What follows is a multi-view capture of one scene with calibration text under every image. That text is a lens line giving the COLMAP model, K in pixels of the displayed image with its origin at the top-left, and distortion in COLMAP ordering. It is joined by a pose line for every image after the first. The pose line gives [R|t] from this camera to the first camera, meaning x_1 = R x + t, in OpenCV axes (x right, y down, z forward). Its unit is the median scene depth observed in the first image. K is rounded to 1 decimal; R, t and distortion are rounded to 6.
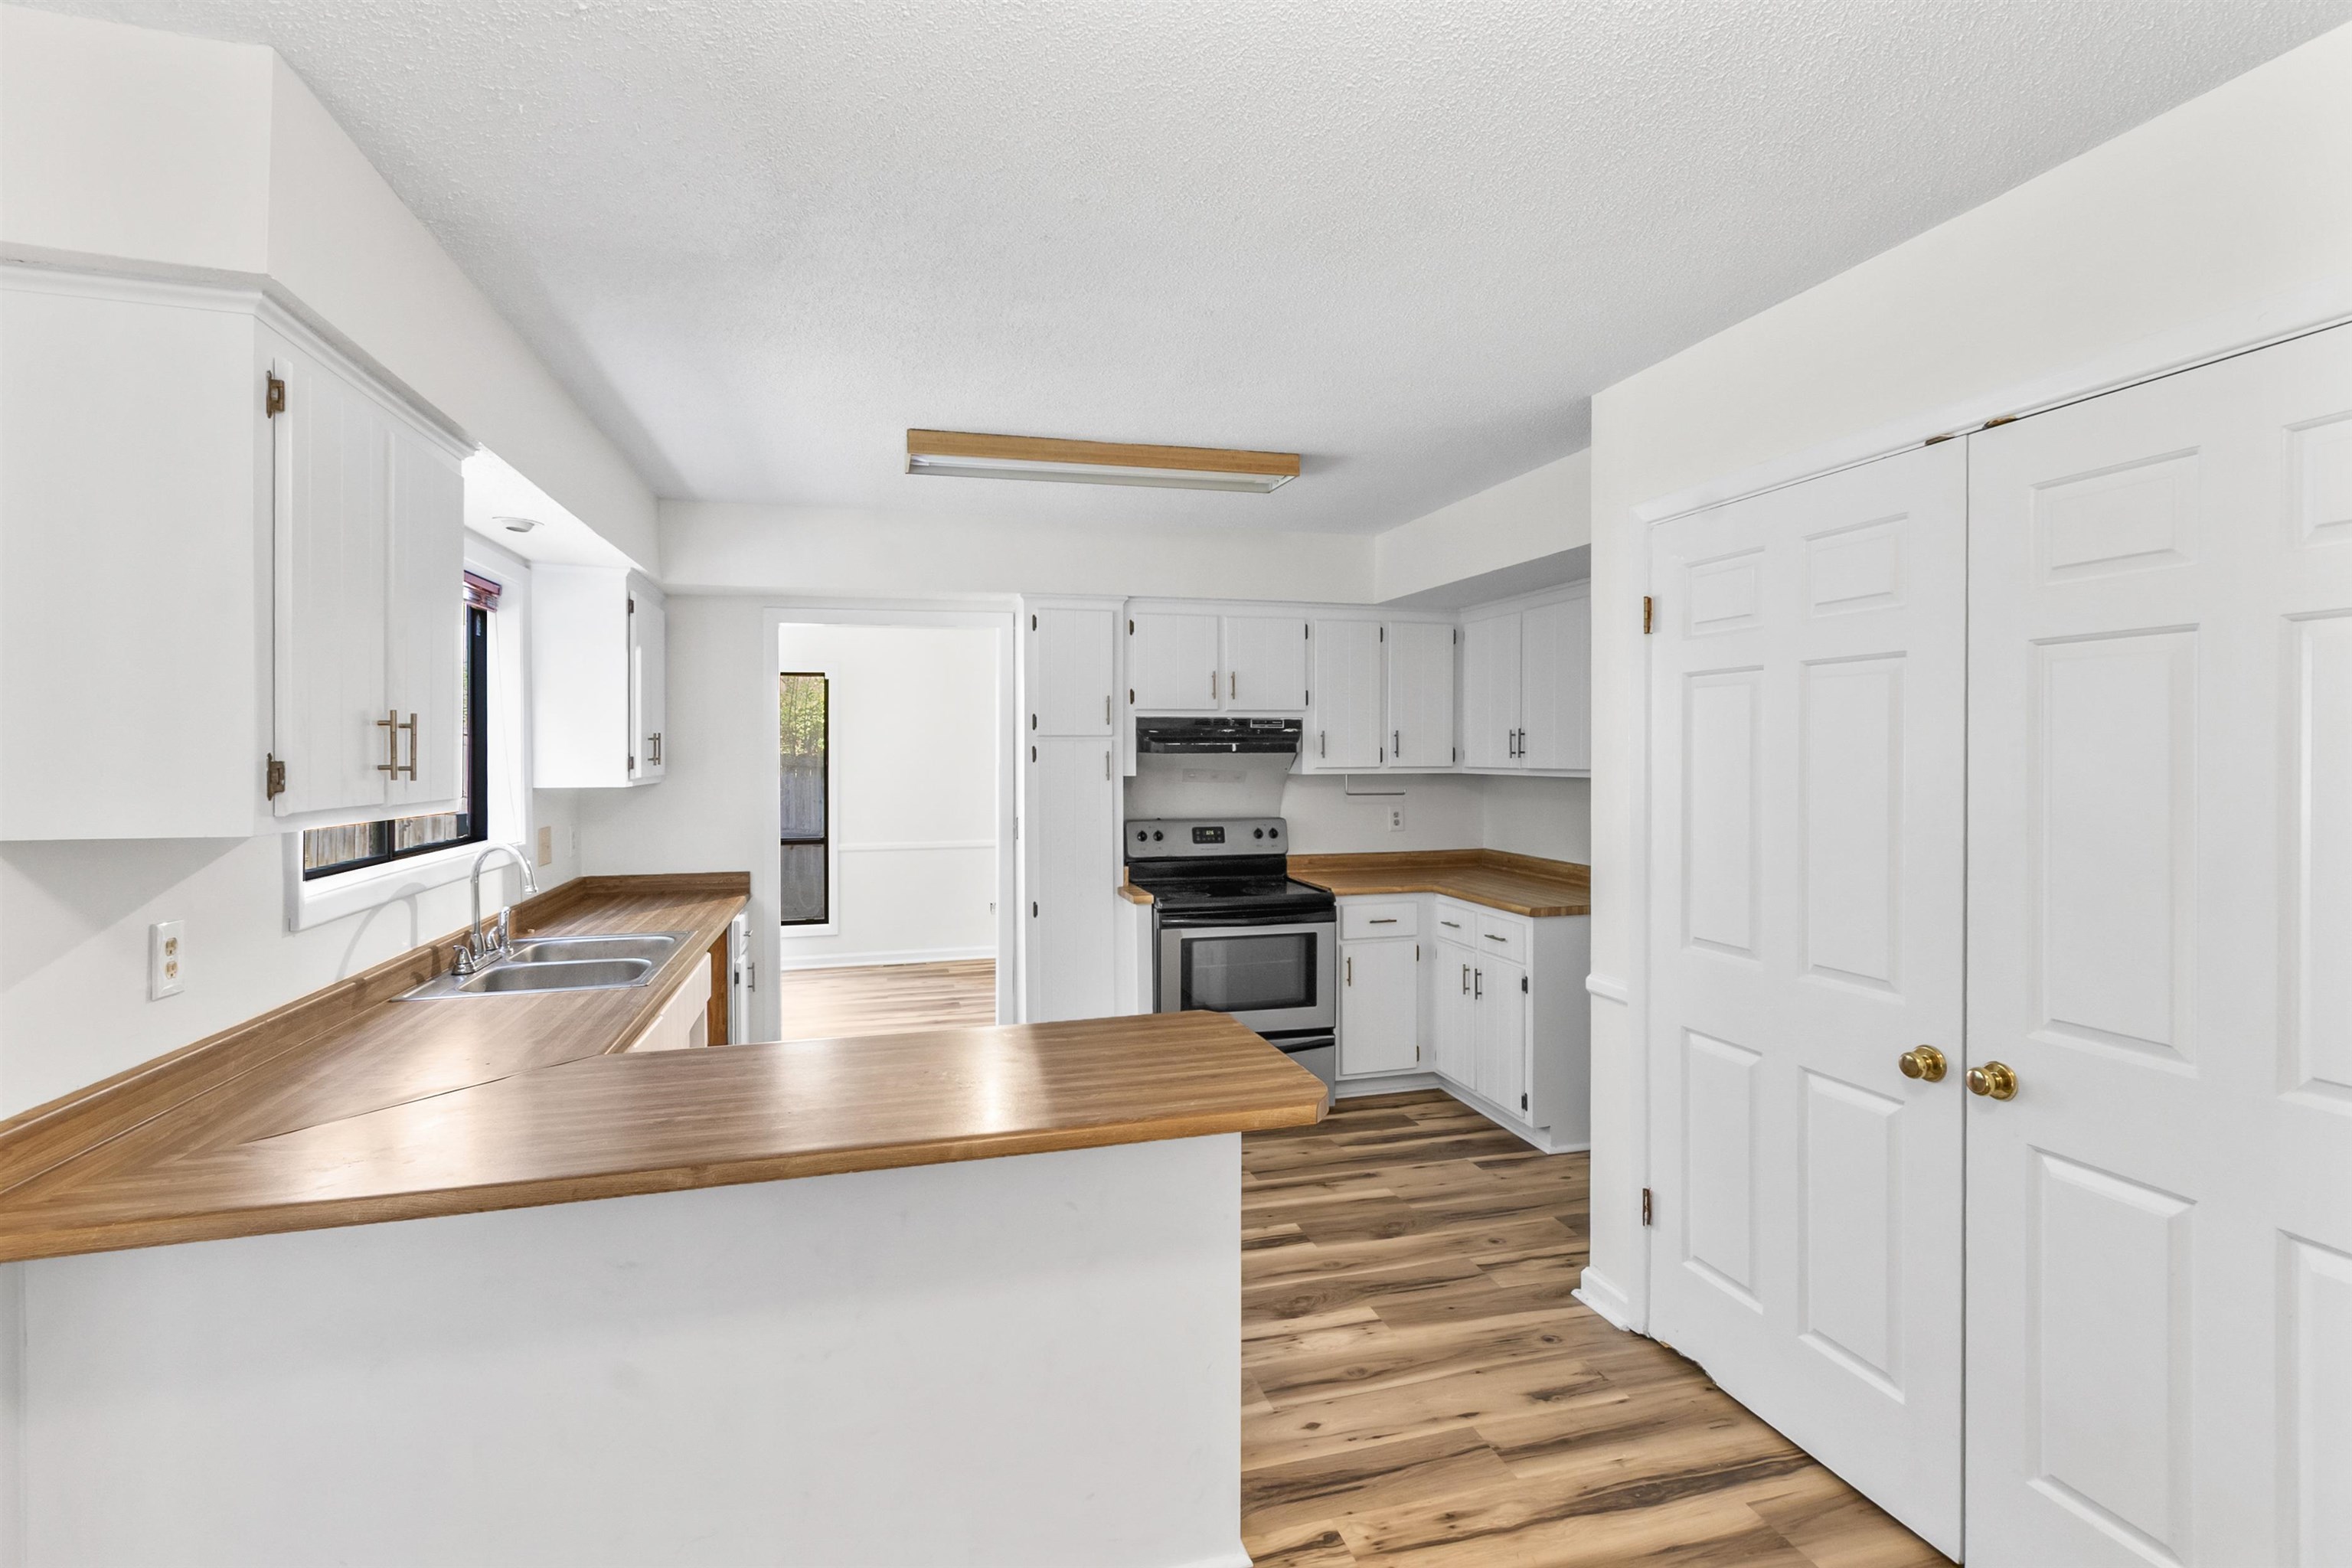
lens RADIAL K [[1106.7, 0, 1170.4], [0, 1106.7, 737.2], [0, 0, 1]] dist [0.001666, 0.000345]
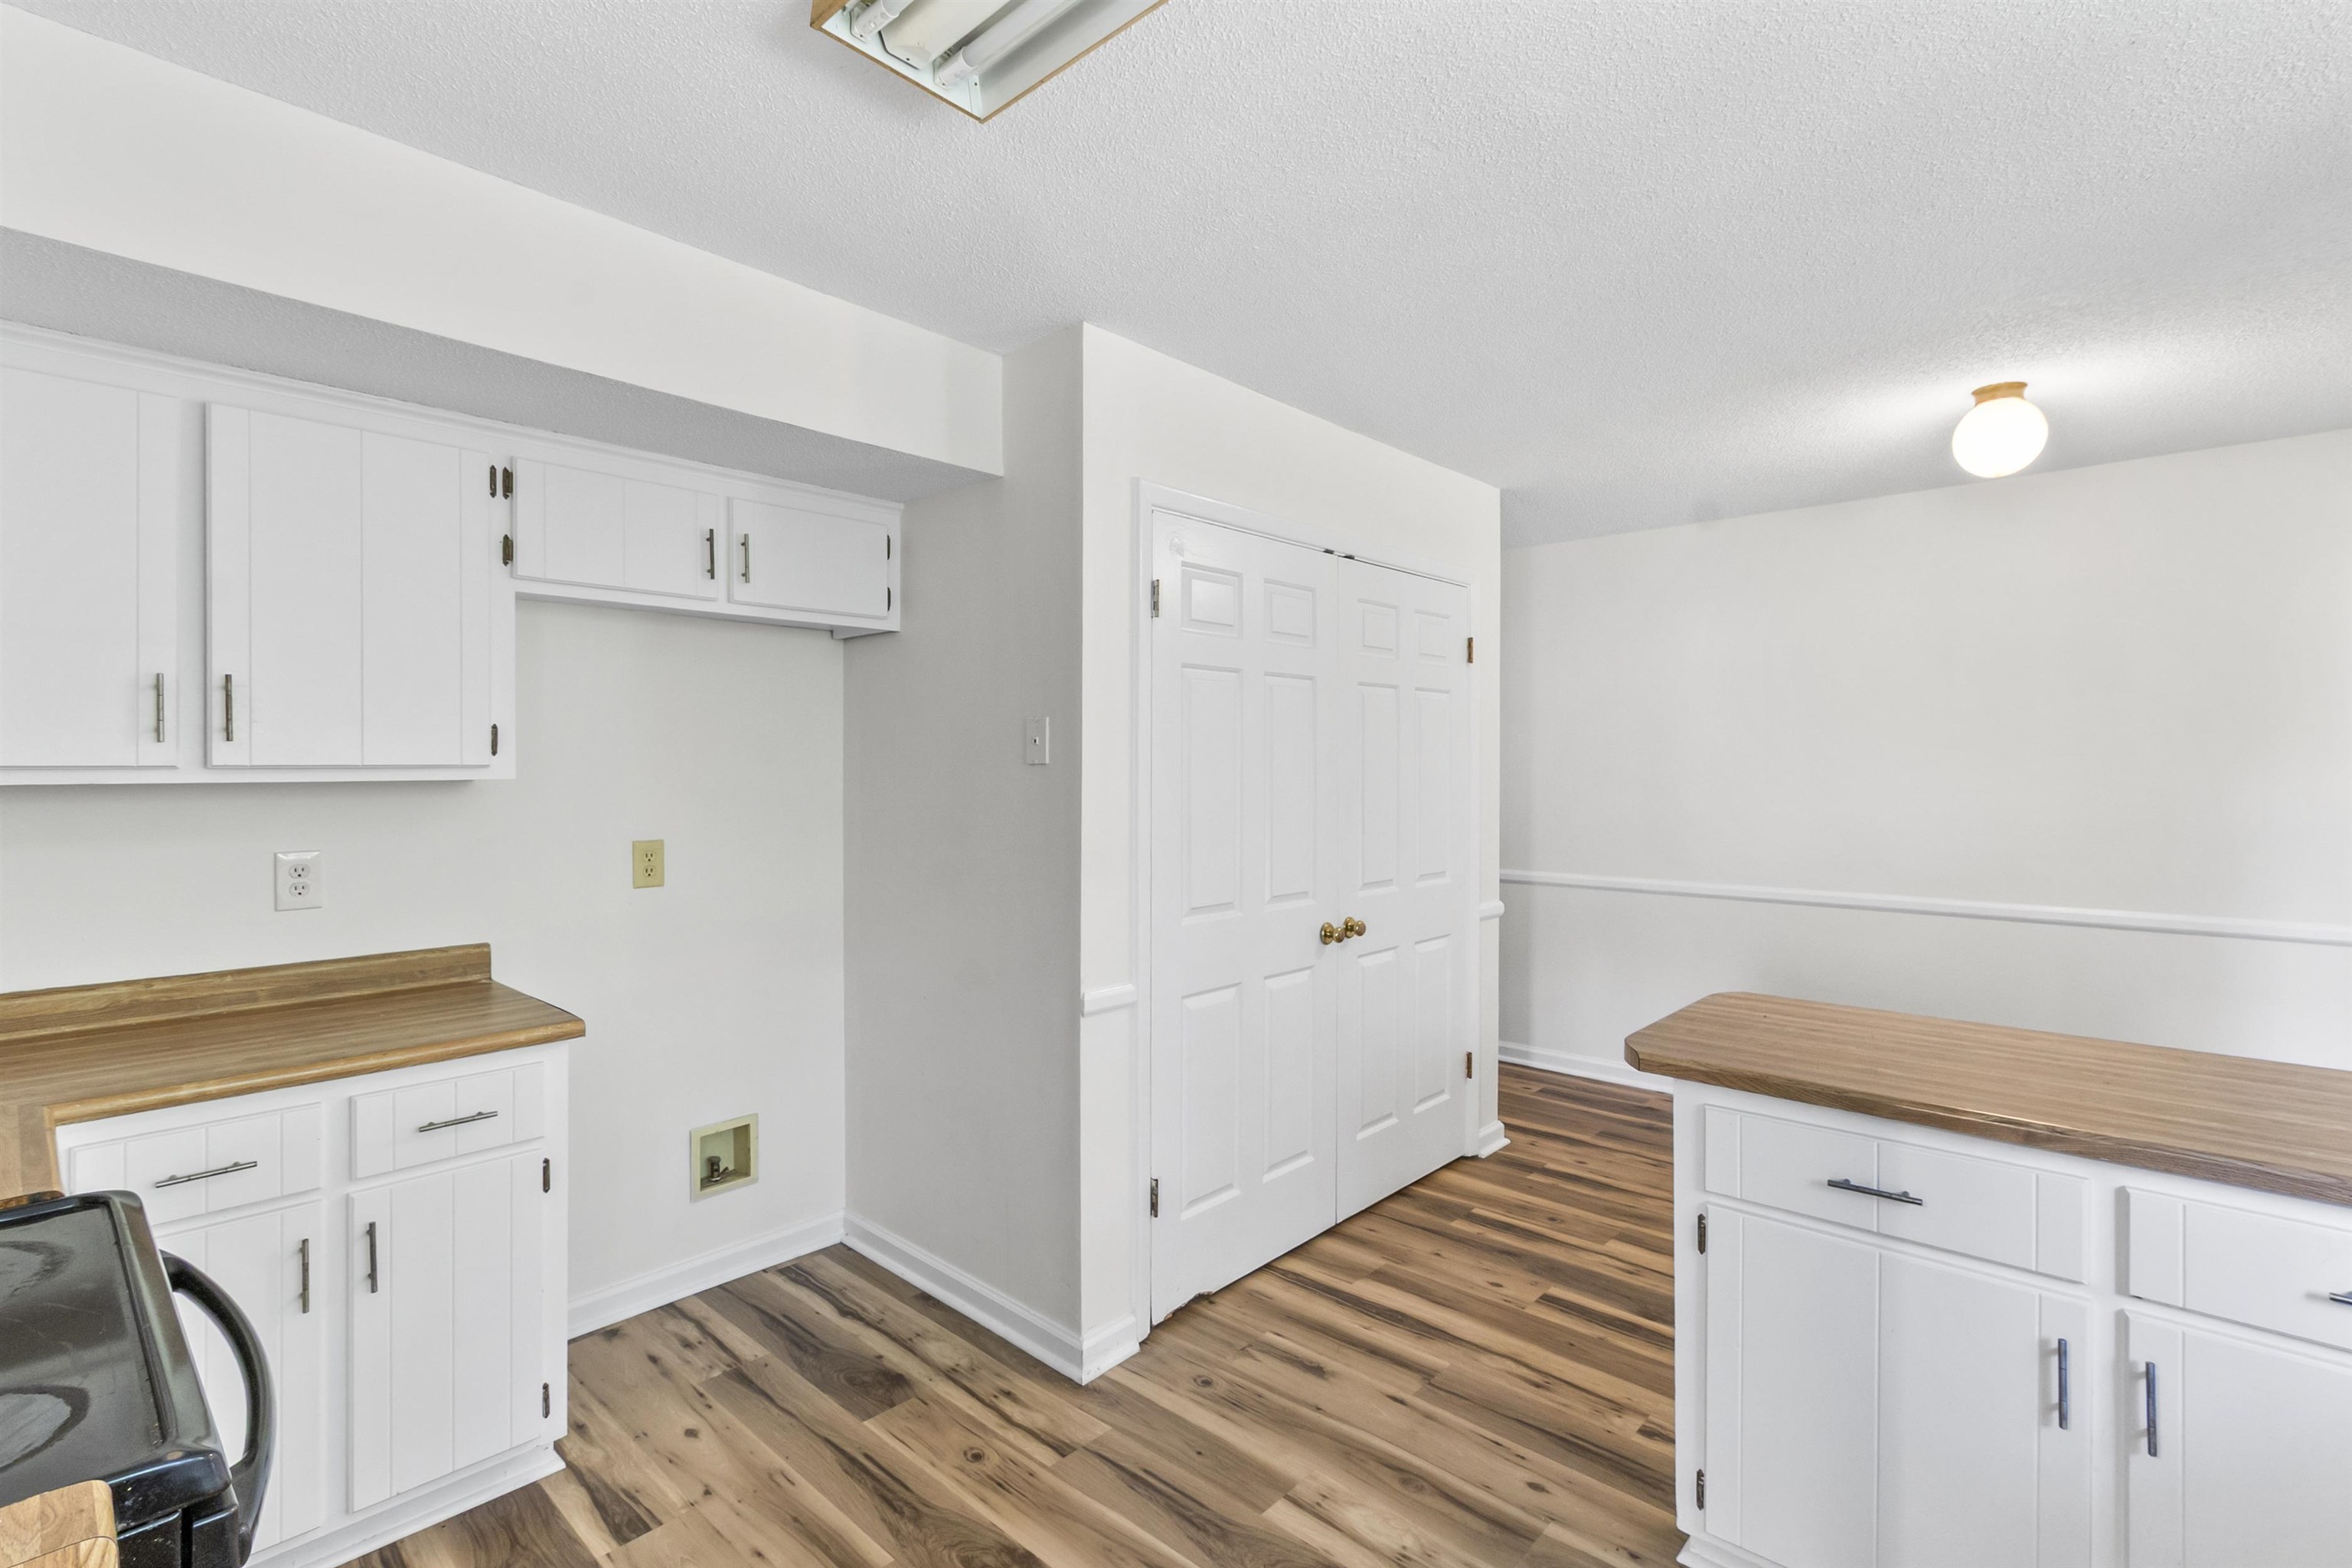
lens RADIAL K [[1106.7, 0, 1170.4], [0, 1106.7, 737.2], [0, 0, 1]] dist [0.001666, 0.000345]
pose [[-0.541086, 0.017941, 0.840776, -0.433887], [-0.011168, 0.999531, -0.028516, 0.046684], [-0.840893, -0.024819, -0.540632, 1.608569]]
